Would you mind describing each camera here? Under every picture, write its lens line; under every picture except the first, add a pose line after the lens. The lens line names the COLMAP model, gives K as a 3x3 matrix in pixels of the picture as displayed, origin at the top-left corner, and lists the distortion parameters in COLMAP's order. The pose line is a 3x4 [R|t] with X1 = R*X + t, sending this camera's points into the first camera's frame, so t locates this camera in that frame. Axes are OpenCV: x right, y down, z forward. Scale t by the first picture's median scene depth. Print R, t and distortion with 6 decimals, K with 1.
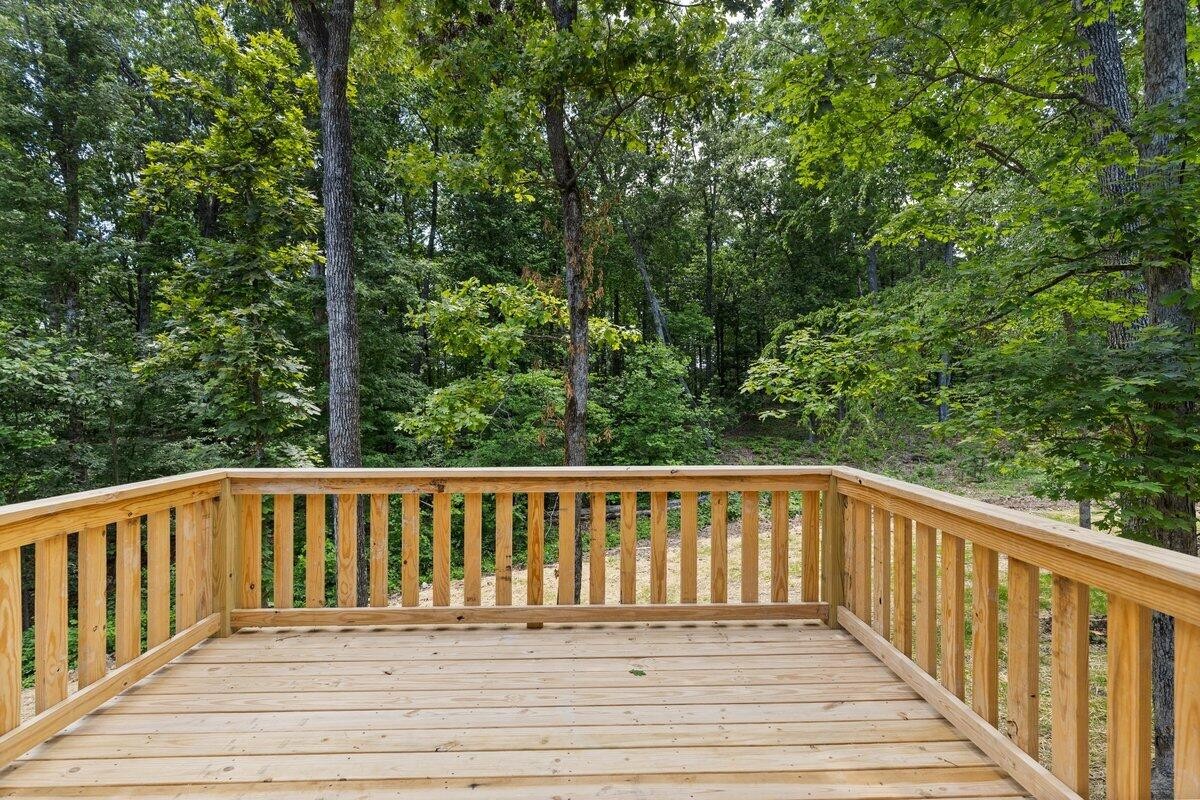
lens RADIAL K [[545.1, 0, 600.0], [0, 545.1, 400.0], [0, 0, 1]] dist [0.004403, -0.000407]
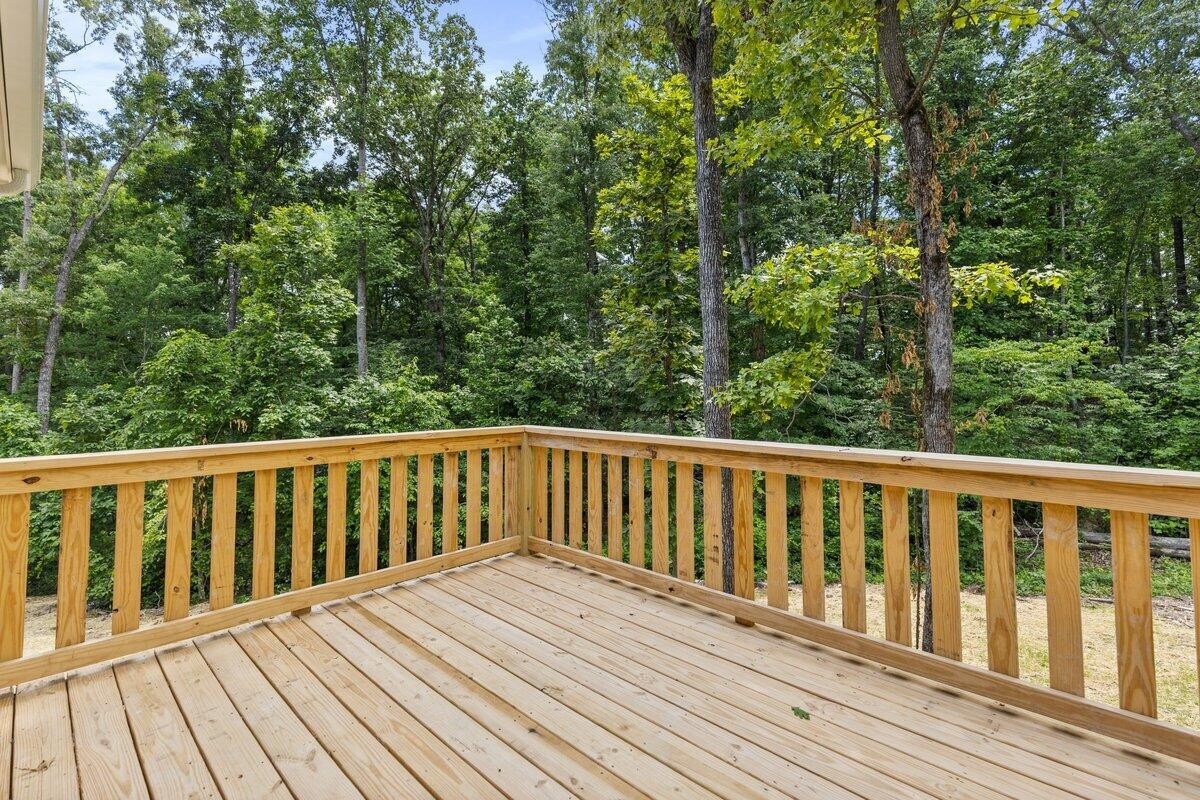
lens RADIAL K [[549.9, 0, 598.7], [0, 549.9, 356.1], [0, 0, 1]] dist [0.001958, -0.000960]
pose [[0.691678, -0.044791, -0.720815, 0.341086], [0.006938, 0.998441, -0.055385, 0.030887], [0.722172, 0.033308, 0.690911, 0.186211]]
